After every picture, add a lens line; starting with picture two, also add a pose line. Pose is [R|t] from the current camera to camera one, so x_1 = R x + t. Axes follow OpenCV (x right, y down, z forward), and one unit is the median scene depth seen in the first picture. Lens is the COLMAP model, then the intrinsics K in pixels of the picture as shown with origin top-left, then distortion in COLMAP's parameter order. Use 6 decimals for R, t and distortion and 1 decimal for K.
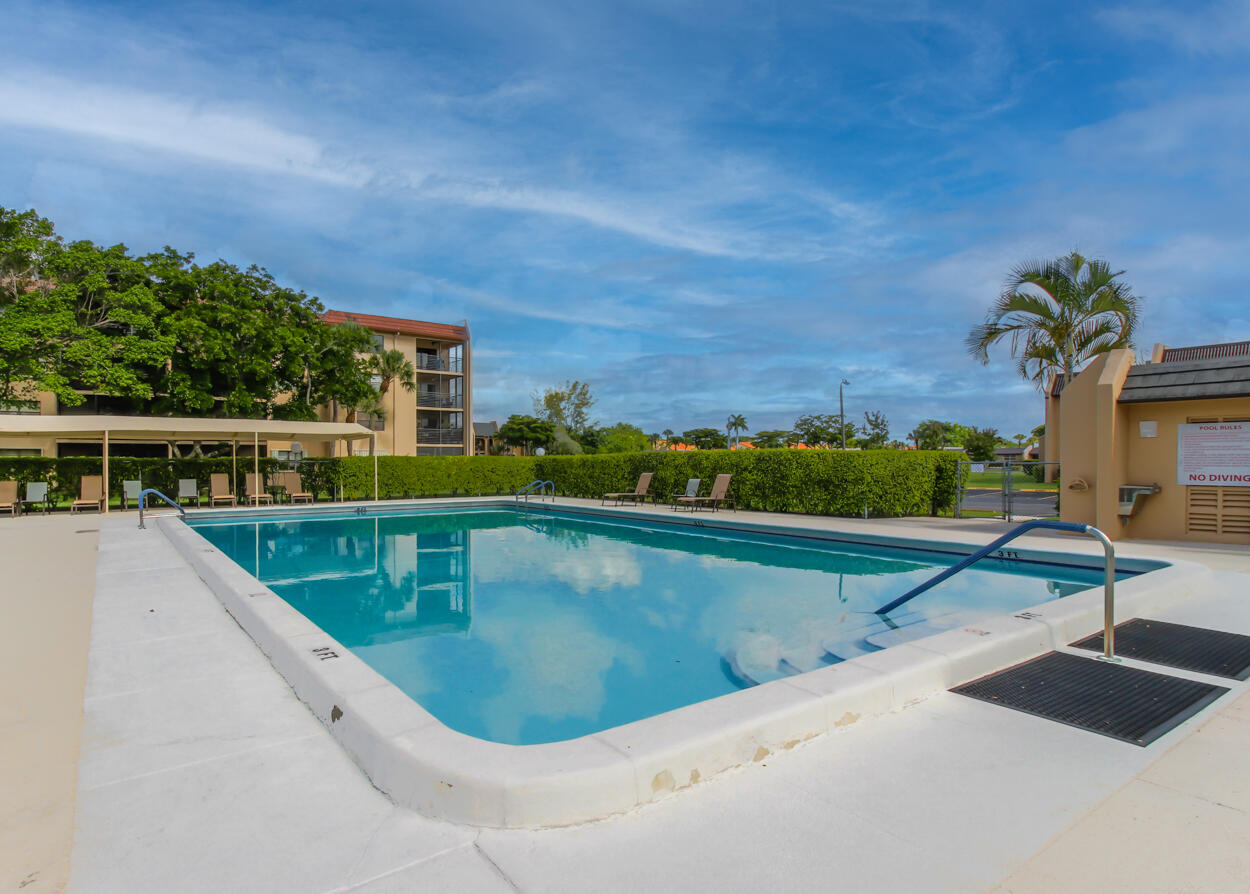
lens RADIAL K [[672.9, 0, 535.8], [0, 672.9, 466.8], [0, 0, 1]] dist [0.004822, 0.000375]
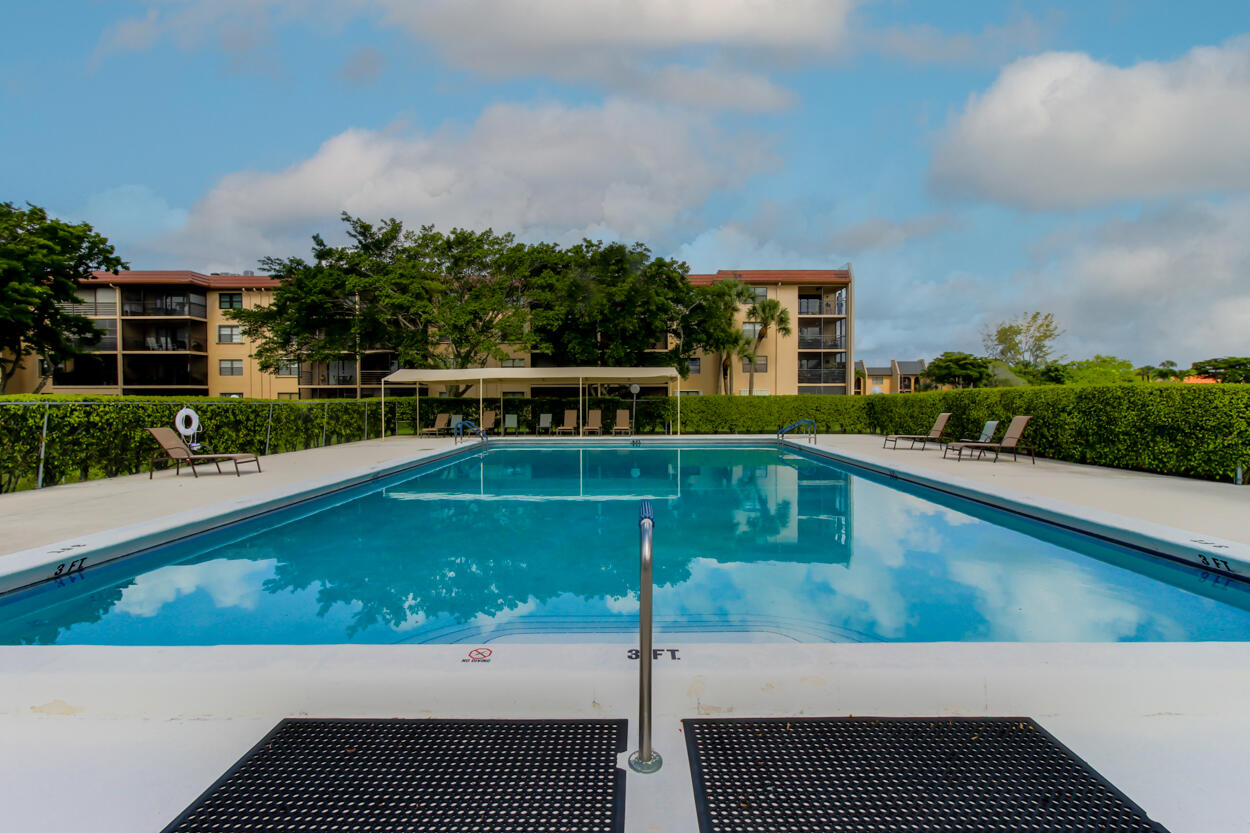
lens RADIAL K [[583.5, 0, 624.5], [0, 583.5, 408.2], [0, 0, 1]] dist [0.004423, -0.000206]
pose [[0.830438, 0.006890, -0.557068, 0.116658], [-0.002891, 0.999963, 0.008057, -0.001113], [0.557103, -0.005081, 0.830428, 0.063105]]
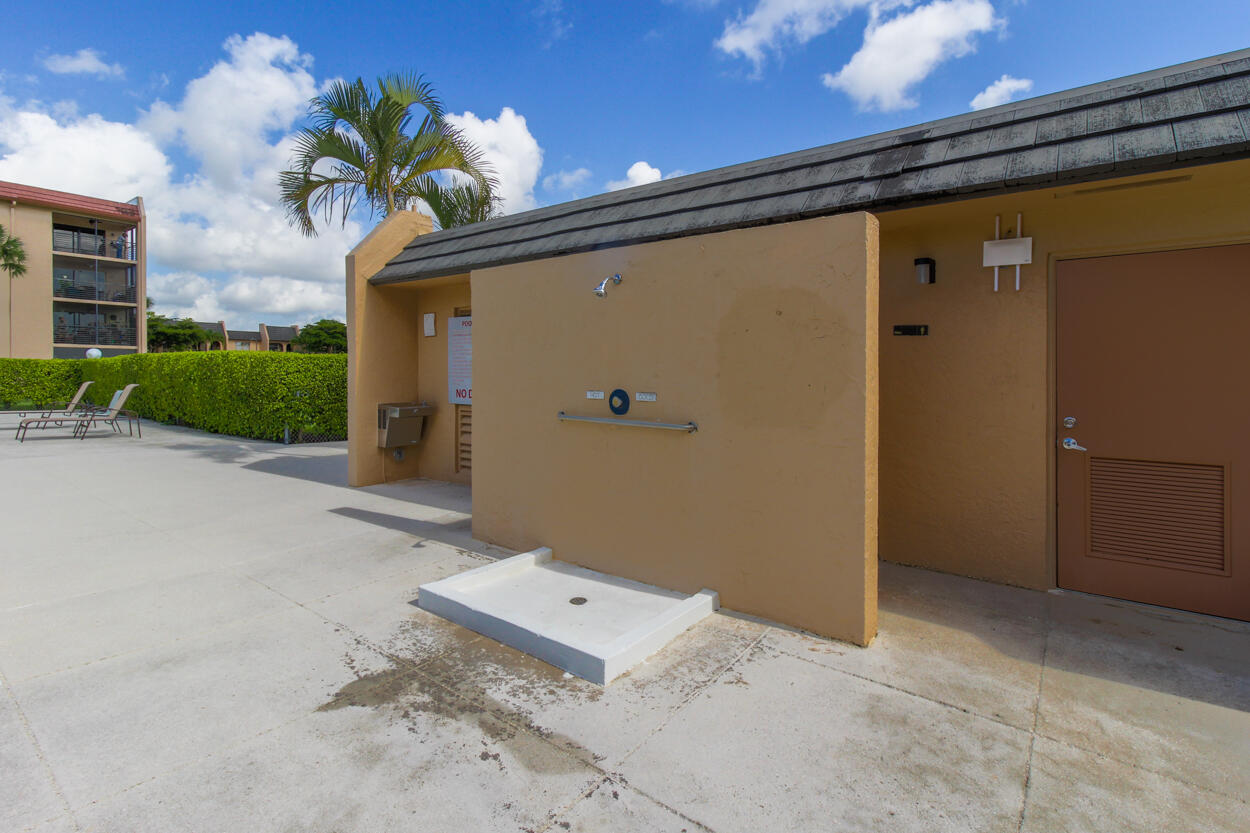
lens RADIAL K [[583.5, 0, 653.3], [0, 583.5, 376.0], [0, 0, 1]] dist [0.004423, -0.000206]
pose [[0.933856, 0.005798, 0.357602, 0.245181], [-0.006785, 0.999976, 0.001505, -0.001132], [-0.357585, -0.003832, 0.933873, 0.091599]]
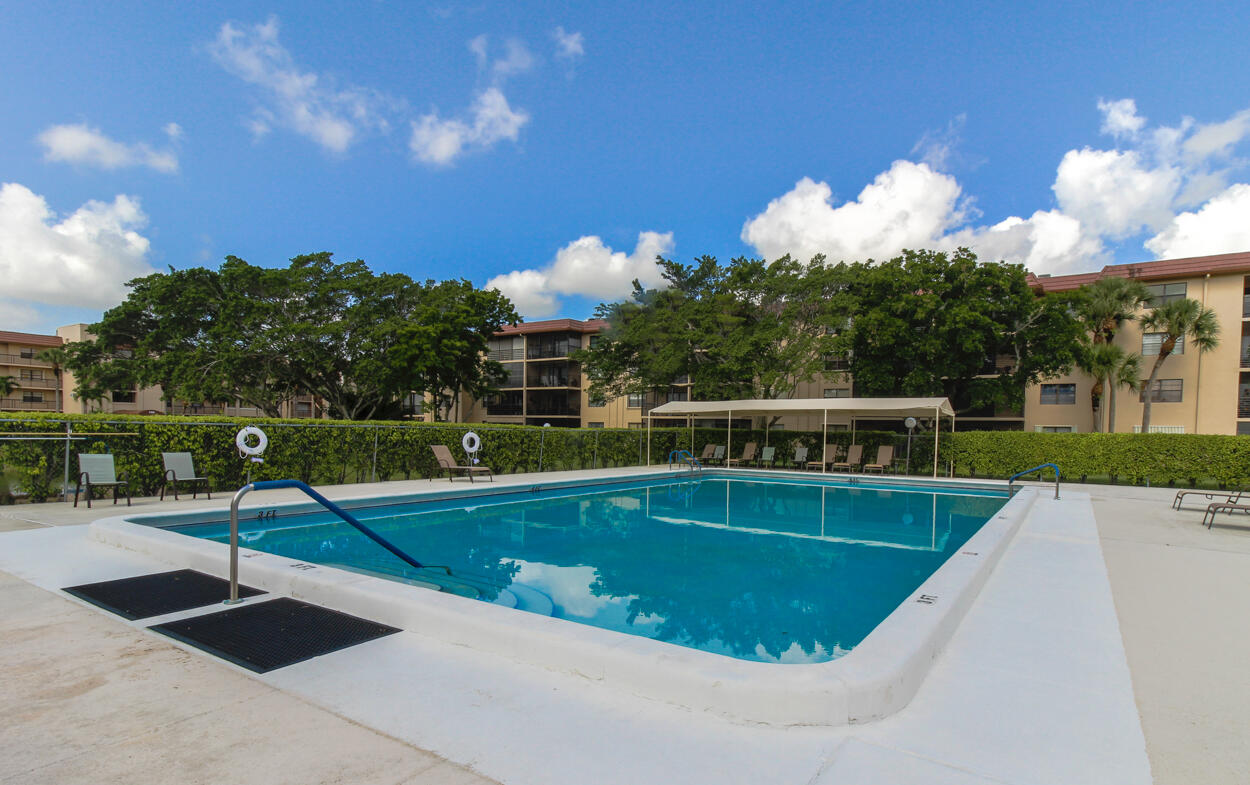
lens RADIAL K [[644.9, 0, 666.0], [0, 644.9, 450.1], [0, 0, 1]] dist [0.004011, 0.001777]
pose [[0.408446, 0.036275, -0.912061, 0.223767], [-0.026695, 0.999257, 0.027789, -0.001745], [0.912392, 0.012997, 0.409111, 0.129189]]
